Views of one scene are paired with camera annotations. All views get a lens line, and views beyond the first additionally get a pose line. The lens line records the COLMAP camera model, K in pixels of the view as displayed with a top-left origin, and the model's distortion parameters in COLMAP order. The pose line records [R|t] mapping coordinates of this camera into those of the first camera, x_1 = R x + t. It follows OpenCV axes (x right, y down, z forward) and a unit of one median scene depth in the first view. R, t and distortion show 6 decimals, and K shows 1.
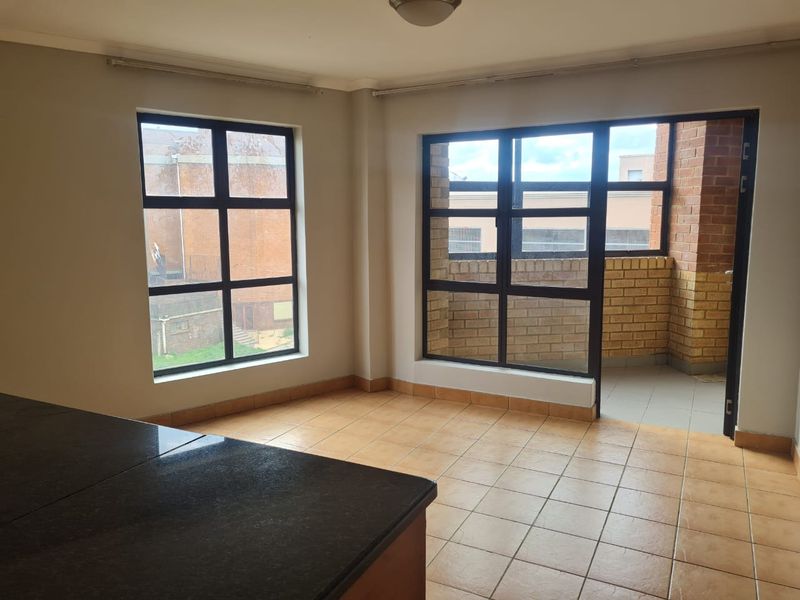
lens RADIAL K [[598.8, 0, 401.3], [0, 598.8, 293.7], [0, 0, 1]] dist [0.008933, -0.006391]
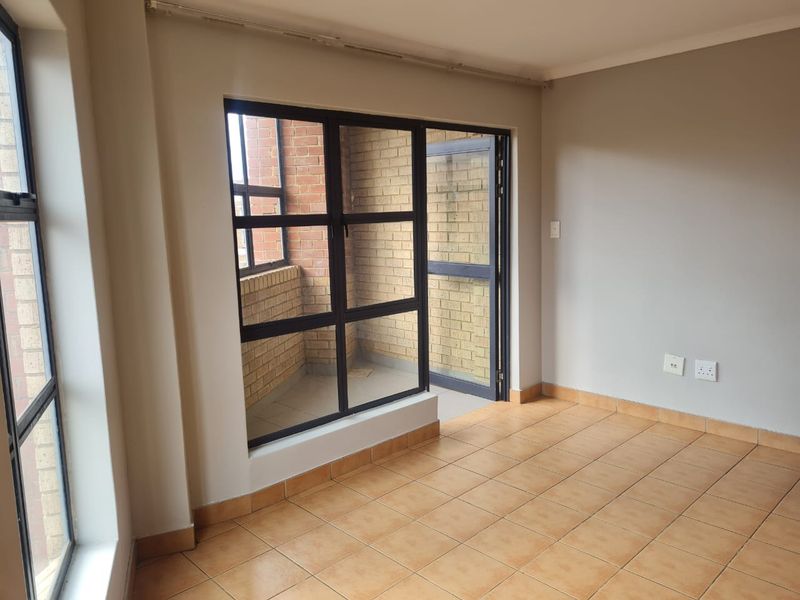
lens RADIAL K [[598.8, 0, 401.3], [0, 598.8, 293.7], [0, 0, 1]] dist [0.008933, -0.006391]
pose [[0.309471, -0.132207, 0.941673, -0.487058], [0.158888, 0.983555, 0.085870, -0.084242], [-0.937540, 0.123046, 0.325388, 0.612301]]
